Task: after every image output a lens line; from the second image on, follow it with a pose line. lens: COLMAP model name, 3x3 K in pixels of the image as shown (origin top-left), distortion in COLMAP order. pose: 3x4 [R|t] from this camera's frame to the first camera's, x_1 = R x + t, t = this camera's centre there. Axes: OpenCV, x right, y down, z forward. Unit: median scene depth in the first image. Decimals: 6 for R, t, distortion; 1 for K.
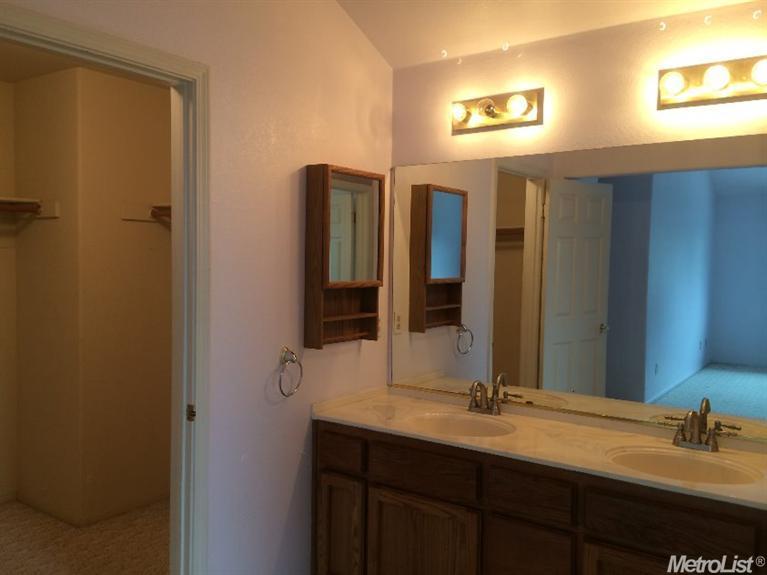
lens RADIAL K [[640.3, 0, 408.5], [0, 640.3, 291.0], [0, 0, 1]] dist [0.019151, -0.055678]
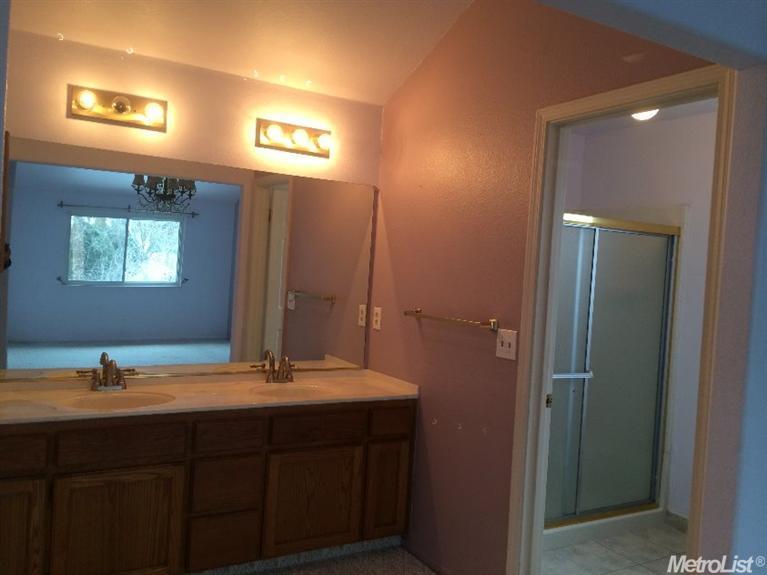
lens RADIAL K [[640.3, 0, 383.3], [0, 640.3, 287.3], [0, 0, 1]] dist [0.019151, -0.055678]
pose [[0.402391, -0.018113, 0.915289, -0.478628], [-0.018245, 0.999447, 0.027799, -0.012747], [-0.915286, -0.027886, 0.401838, 0.110745]]
